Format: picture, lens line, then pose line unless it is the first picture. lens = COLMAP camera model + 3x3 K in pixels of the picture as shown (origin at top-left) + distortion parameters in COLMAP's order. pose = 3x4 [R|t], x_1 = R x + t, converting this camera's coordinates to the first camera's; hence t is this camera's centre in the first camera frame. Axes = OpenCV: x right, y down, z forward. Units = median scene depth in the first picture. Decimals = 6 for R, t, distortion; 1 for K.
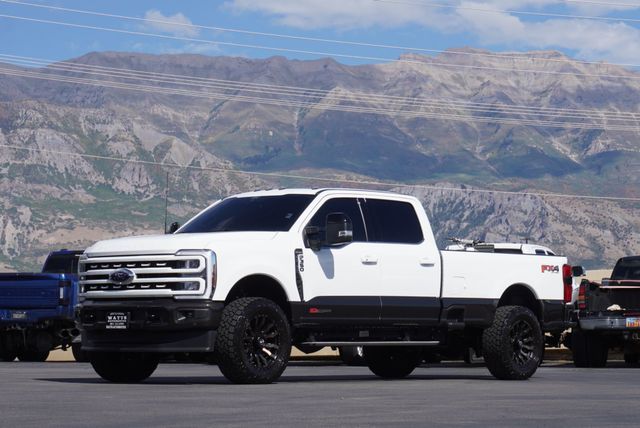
lens RADIAL K [[1923.0, 0, 320.0], [0, 1923.0, 214.0], [0, 0, 1]] dist [0.061050, -0.103134]
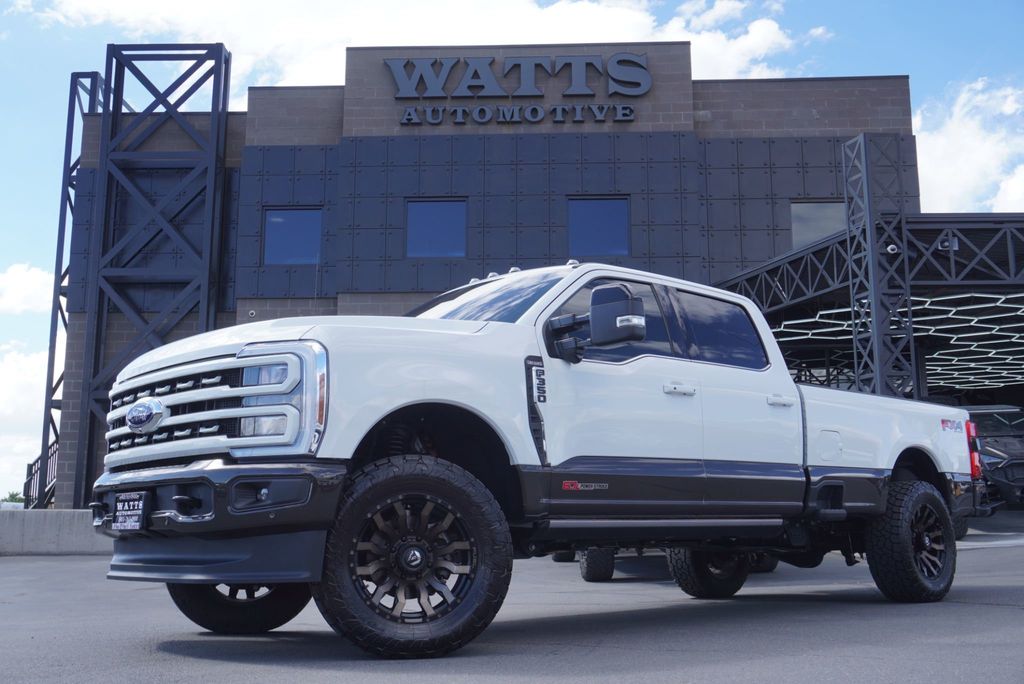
lens RADIAL K [[1075.0, 0, 512.0], [0, 1075.0, 342.0], [0, 0, 1]] dist [-0.012120, -0.003690]
pose [[0.994275, -0.035842, -0.100659, 0.010899], [0.024074, 0.992983, -0.115784, 0.046816], [0.104103, 0.112698, 0.988161, 0.750334]]
